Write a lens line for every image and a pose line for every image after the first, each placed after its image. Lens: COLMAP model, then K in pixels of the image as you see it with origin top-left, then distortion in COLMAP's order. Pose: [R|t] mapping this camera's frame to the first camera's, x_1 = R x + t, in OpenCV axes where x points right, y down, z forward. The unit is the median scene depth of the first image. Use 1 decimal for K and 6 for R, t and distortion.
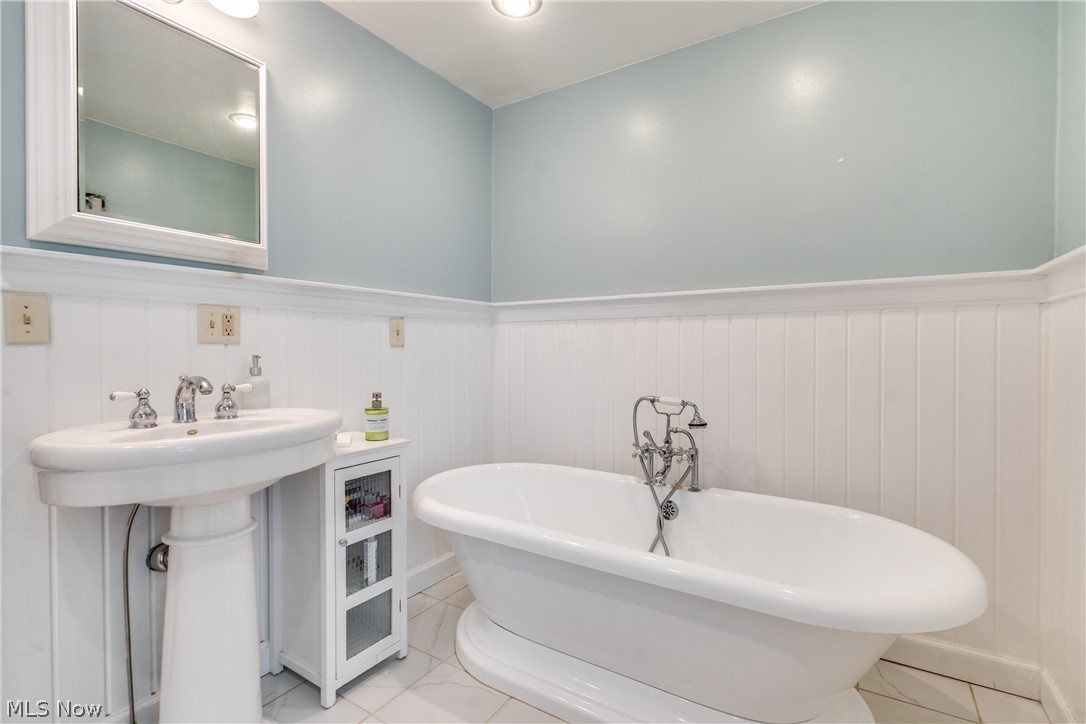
lens RADIAL K [[506.6, 0, 543.0], [0, 506.6, 362.0], [0, 0, 1]] dist [-0.000161, 0.000014]
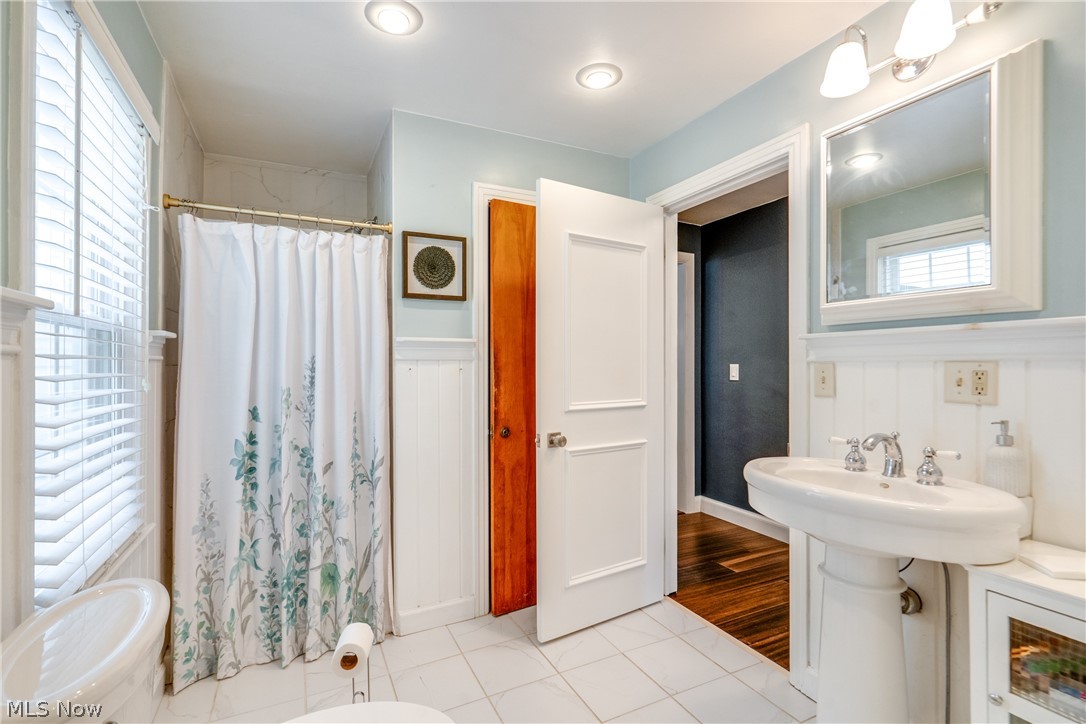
lens RADIAL K [[506.6, 0, 543.0], [0, 506.6, 362.0], [0, 0, 1]] dist [-0.000161, 0.000014]
pose [[-0.512049, -0.005340, -0.858940, 0.525794], [-0.022738, 0.999715, 0.007340, -0.100903], [0.858655, 0.023289, -0.512024, 0.825158]]
